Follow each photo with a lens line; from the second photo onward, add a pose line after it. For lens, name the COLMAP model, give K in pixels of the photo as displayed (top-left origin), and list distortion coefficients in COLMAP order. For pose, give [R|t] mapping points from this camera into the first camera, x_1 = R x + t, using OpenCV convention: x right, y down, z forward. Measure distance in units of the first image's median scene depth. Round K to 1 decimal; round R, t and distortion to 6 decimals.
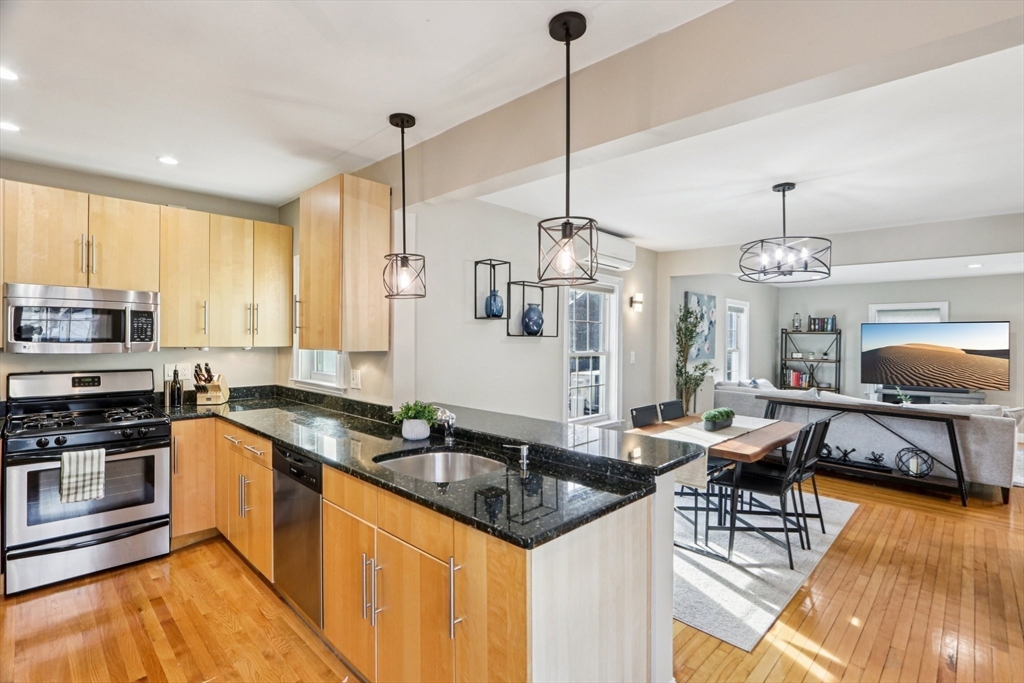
lens RADIAL K [[490.1, 0, 498.9], [0, 490.1, 338.2], [0, 0, 1]] dist [-0.022058, 0.006006]
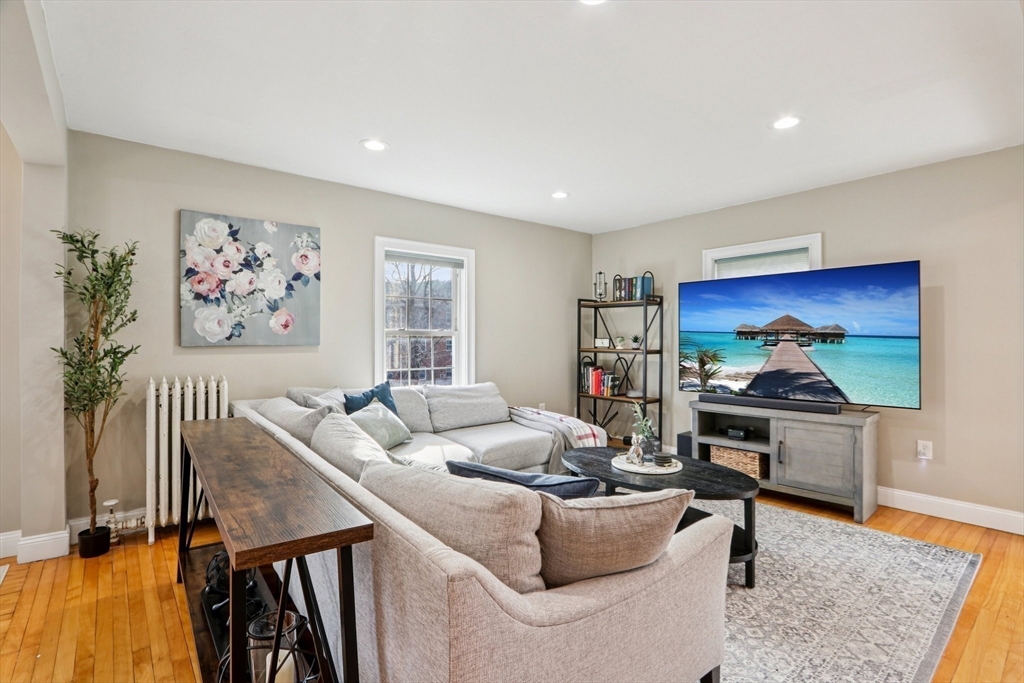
lens RADIAL K [[490.1, 0, 515.6], [0, 490.1, 334.7], [0, 0, 1]] dist [-0.022058, 0.006006]
pose [[0.995227, -0.008947, -0.097177, 0.947991], [0.008034, 0.999920, -0.009779, 0.050552], [0.097257, 0.008952, 0.995219, 0.654987]]
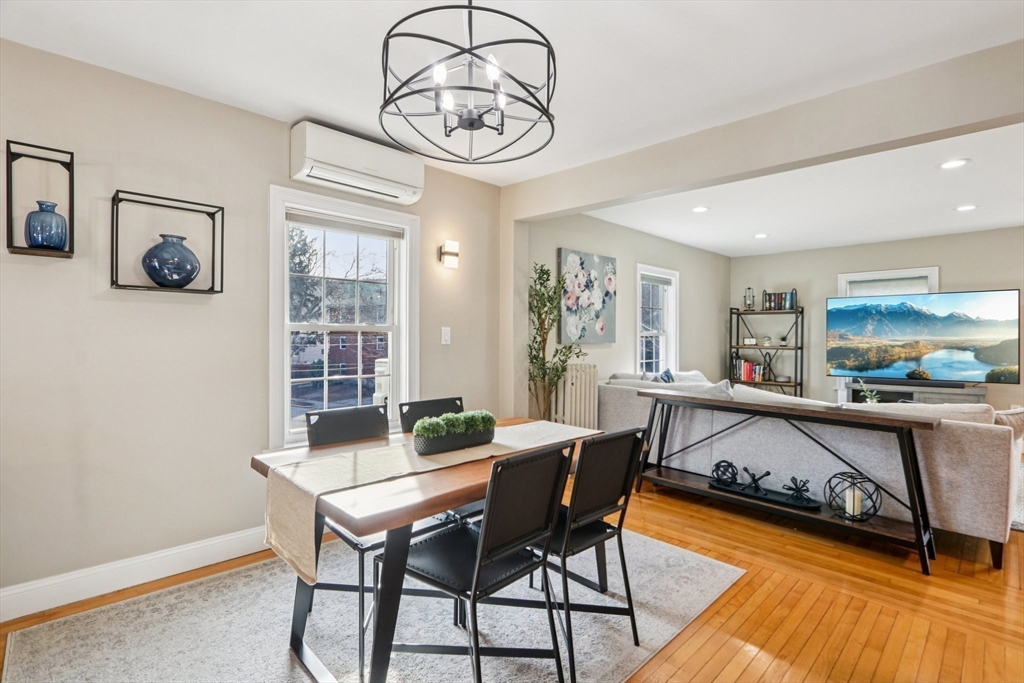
lens RADIAL K [[490.1, 0, 505.8], [0, 490.1, 341.1], [0, 0, 1]] dist [-0.022058, 0.006006]
pose [[0.999770, -0.005684, -0.020676, 0.389733], [0.005832, 0.999958, 0.007135, 0.044816], [0.020634, -0.007254, 0.999761, 0.334059]]
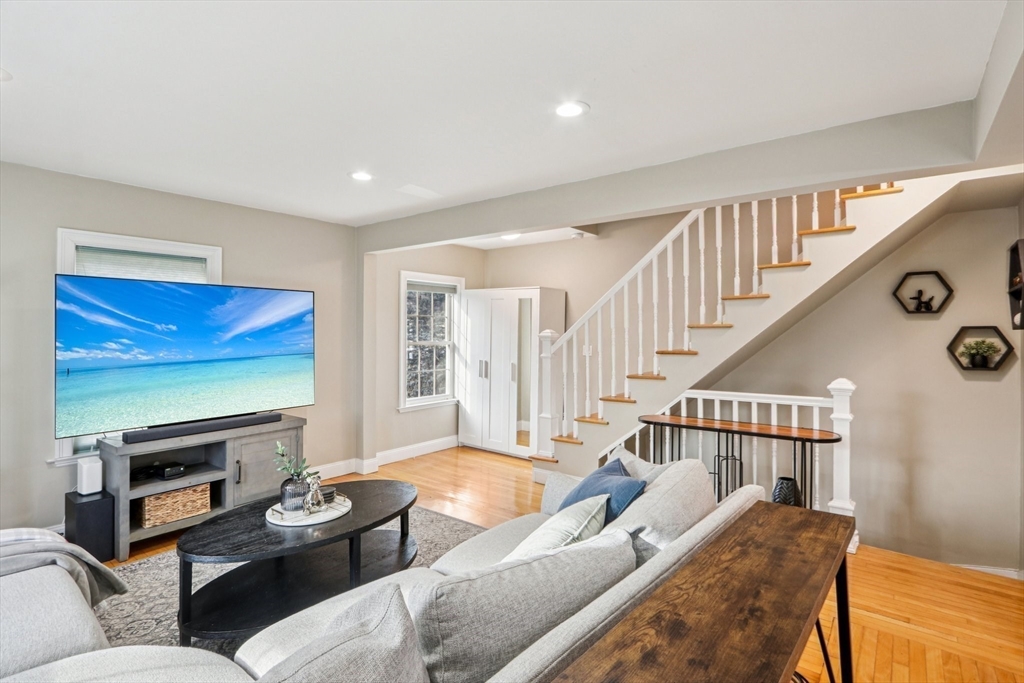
lens RADIAL K [[490.1, 0, 516.2], [0, 490.1, 333.9], [0, 0, 1]] dist [-0.022058, 0.006006]
pose [[-0.107008, -0.007795, 0.994228, 0.546754], [-0.000844, 0.999970, 0.007750, 0.017251], [-0.994258, -0.000010, -0.107011, 1.072534]]
